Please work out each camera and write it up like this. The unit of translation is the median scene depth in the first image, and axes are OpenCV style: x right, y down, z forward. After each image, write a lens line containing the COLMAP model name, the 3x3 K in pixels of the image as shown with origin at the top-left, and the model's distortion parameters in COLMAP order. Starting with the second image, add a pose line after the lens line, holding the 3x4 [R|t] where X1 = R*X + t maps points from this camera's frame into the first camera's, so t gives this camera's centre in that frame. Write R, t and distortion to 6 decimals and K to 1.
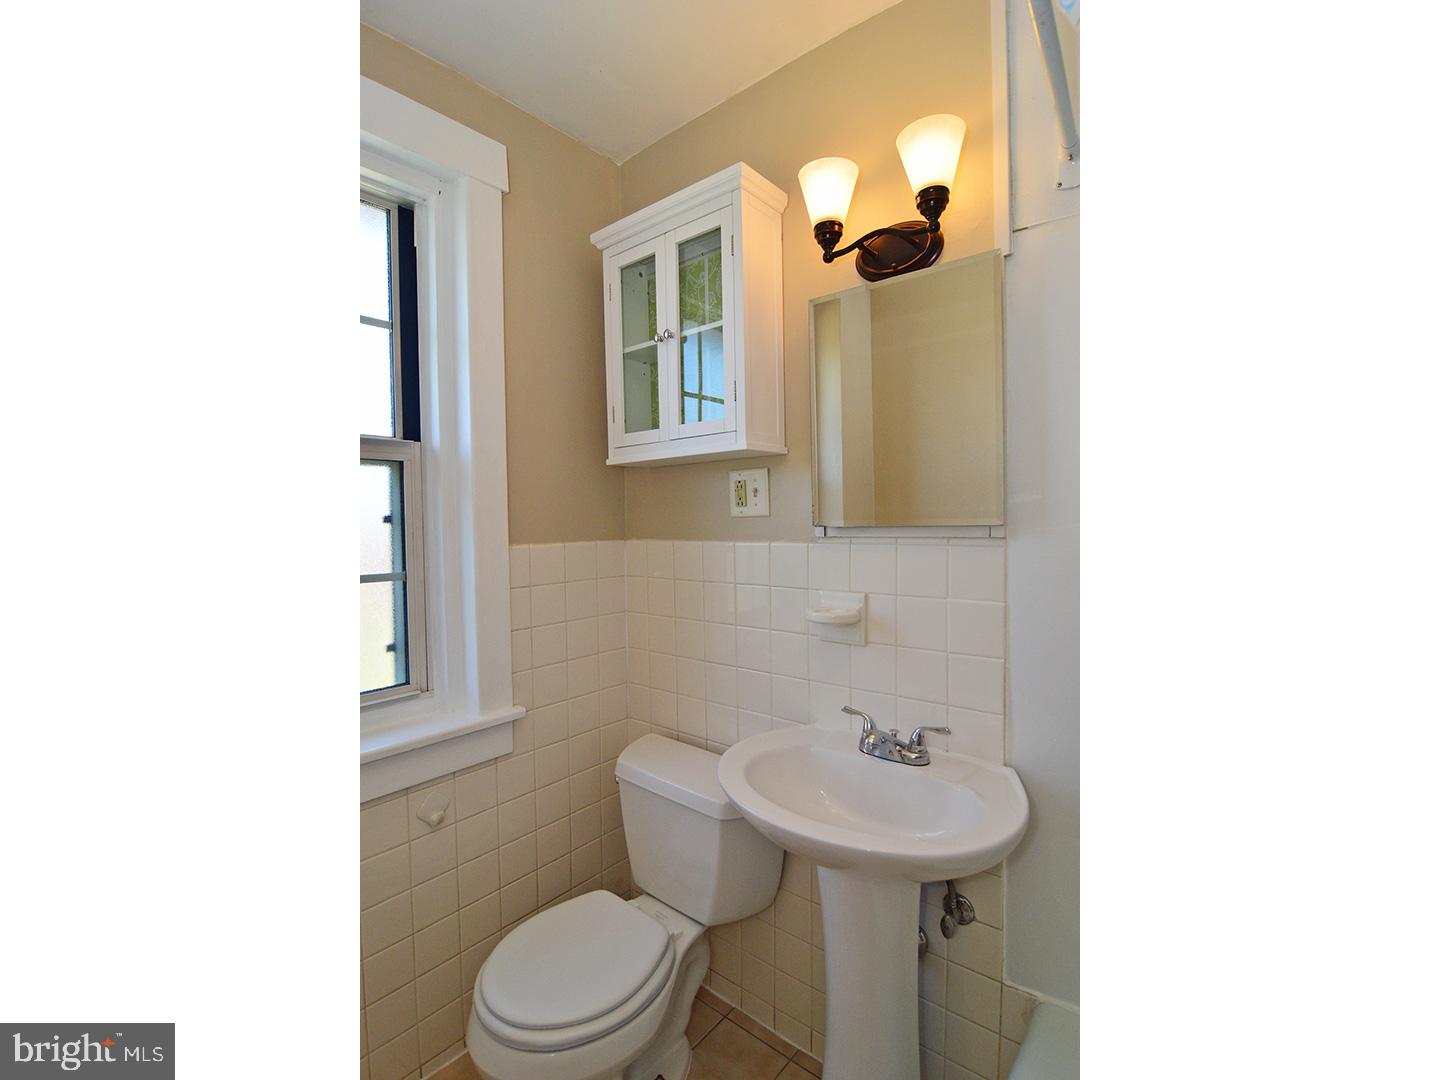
lens RADIAL K [[637.7, 0, 716.8], [0, 637.7, 544.4], [0, 0, 1]] dist [-0.022319, -0.000427]
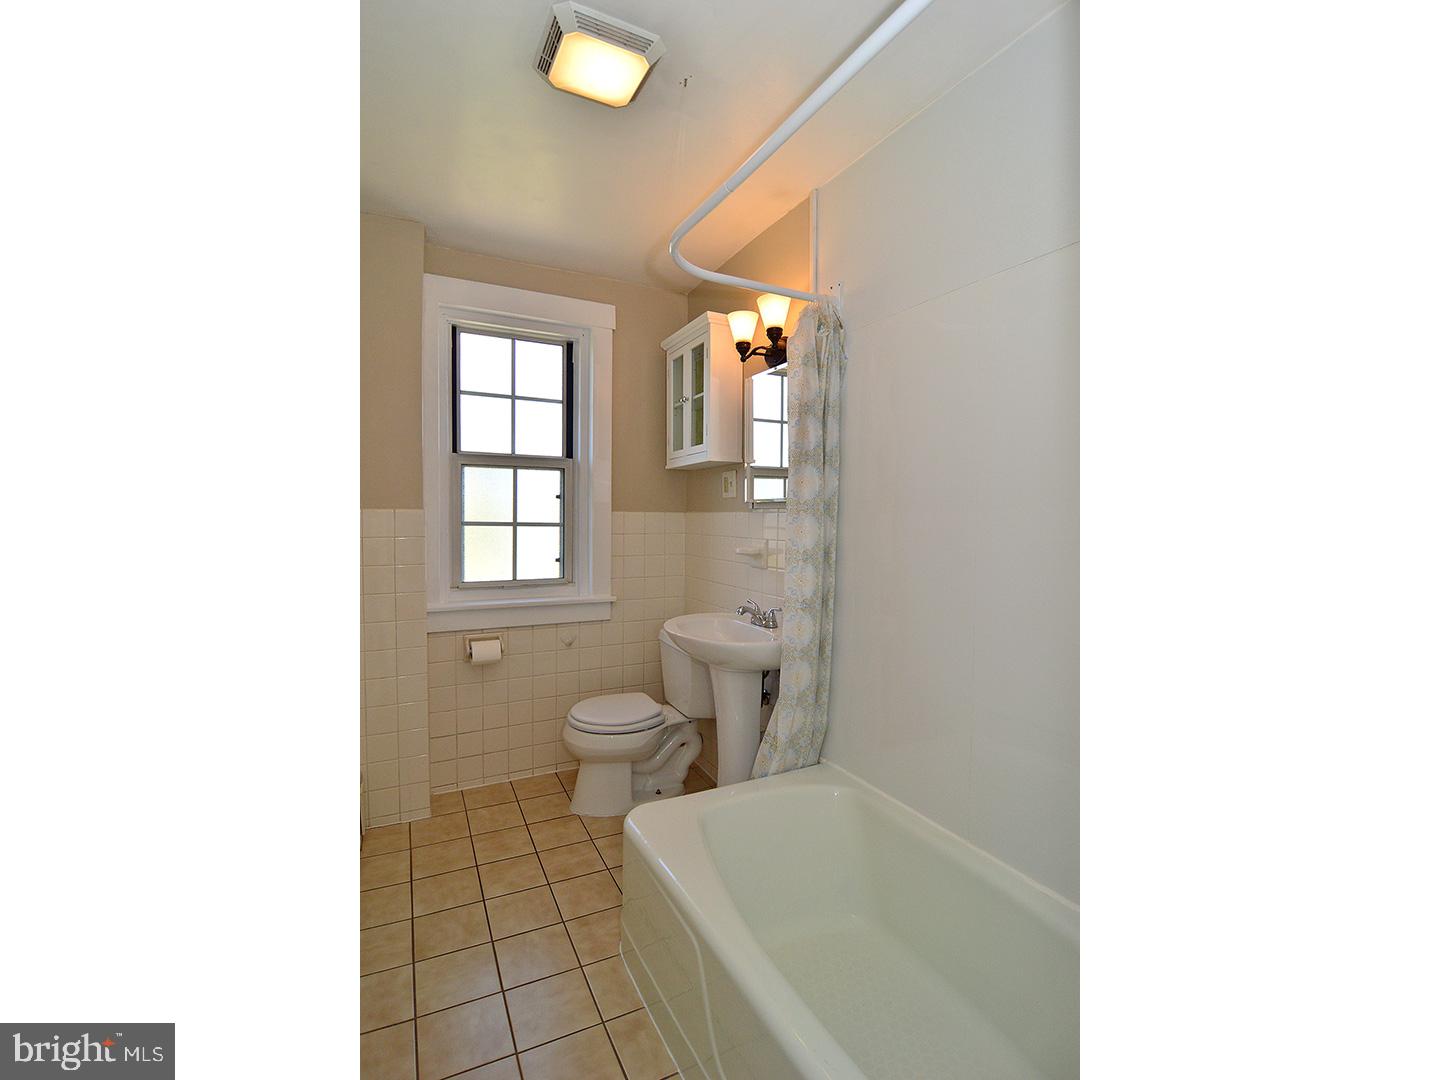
lens RADIAL K [[780.9, 0, 718.0], [0, 780.9, 548.8], [0, 0, 1]] dist [-0.004853, -0.008606]
pose [[0.891738, 0.037543, -0.450991, 1.062007], [-0.037648, 0.999253, 0.008742, 0.084476], [0.450983, 0.009183, 0.892485, -0.997519]]
